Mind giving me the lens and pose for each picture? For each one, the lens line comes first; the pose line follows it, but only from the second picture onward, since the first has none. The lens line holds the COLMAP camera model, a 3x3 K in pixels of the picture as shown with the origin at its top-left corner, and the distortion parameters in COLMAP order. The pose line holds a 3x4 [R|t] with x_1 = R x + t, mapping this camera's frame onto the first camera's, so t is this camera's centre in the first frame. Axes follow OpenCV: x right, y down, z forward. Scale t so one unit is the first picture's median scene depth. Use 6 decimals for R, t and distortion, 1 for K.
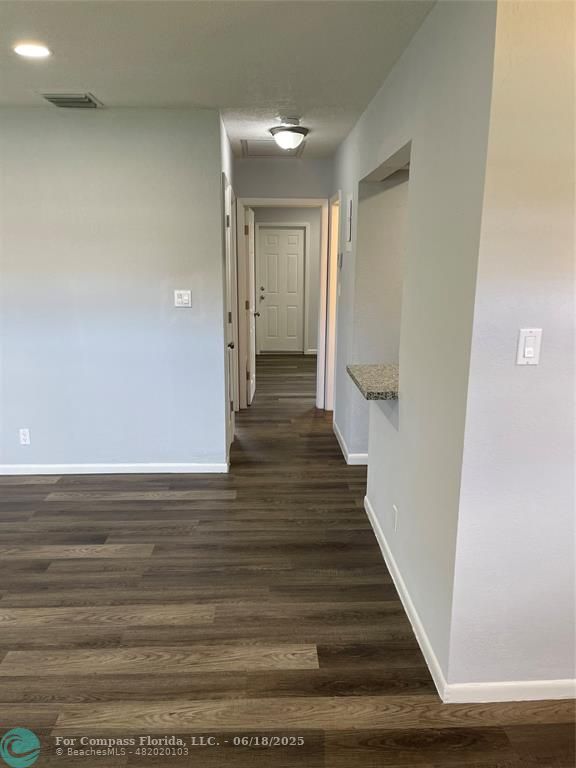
lens RADIAL K [[579.3, 0, 288.0], [0, 579.3, 384.0], [0, 0, 1]] dist [0.039698, -0.059519]
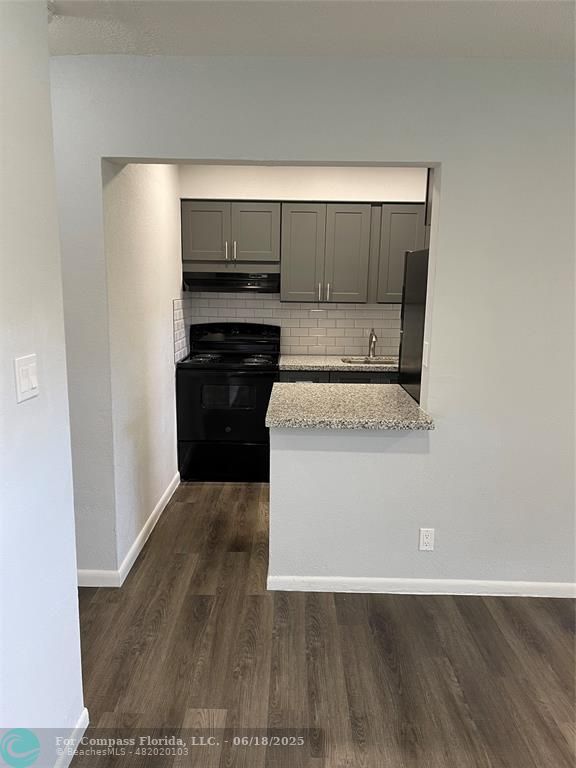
lens RADIAL K [[579.3, 0, 288.0], [0, 579.3, 384.0], [0, 0, 1]] dist [0.039698, -0.059519]
pose [[0.057491, -0.182490, 0.981525, -0.692753], [0.199945, 0.965337, 0.167769, -0.219081], [-0.978119, 0.186606, 0.091986, 1.005768]]
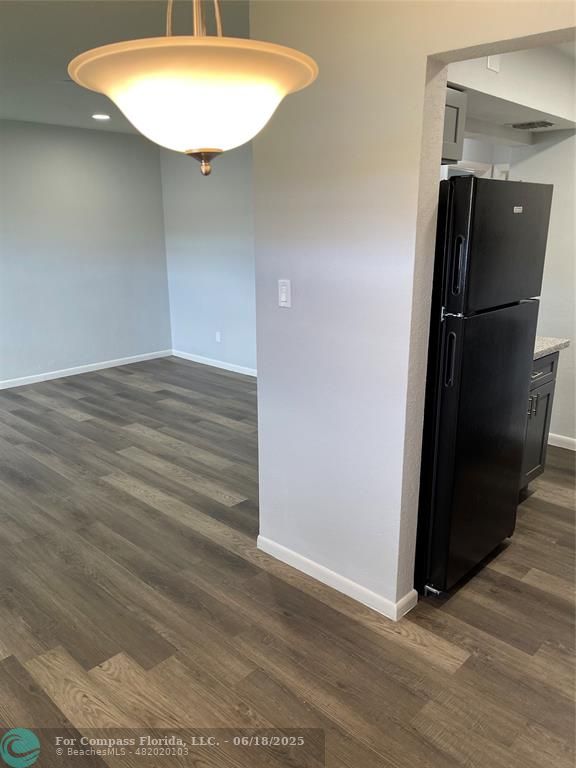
lens RADIAL K [[590.2, 0, 298.1], [0, 590.2, 386.7], [0, 0, 1]] dist [0.033570, -0.002594]
pose [[0.703292, 0.188756, -0.685385, 0.817196], [-0.148698, 0.981839, 0.117817, -0.010557], [0.695176, 0.019056, 0.718587, 0.025090]]
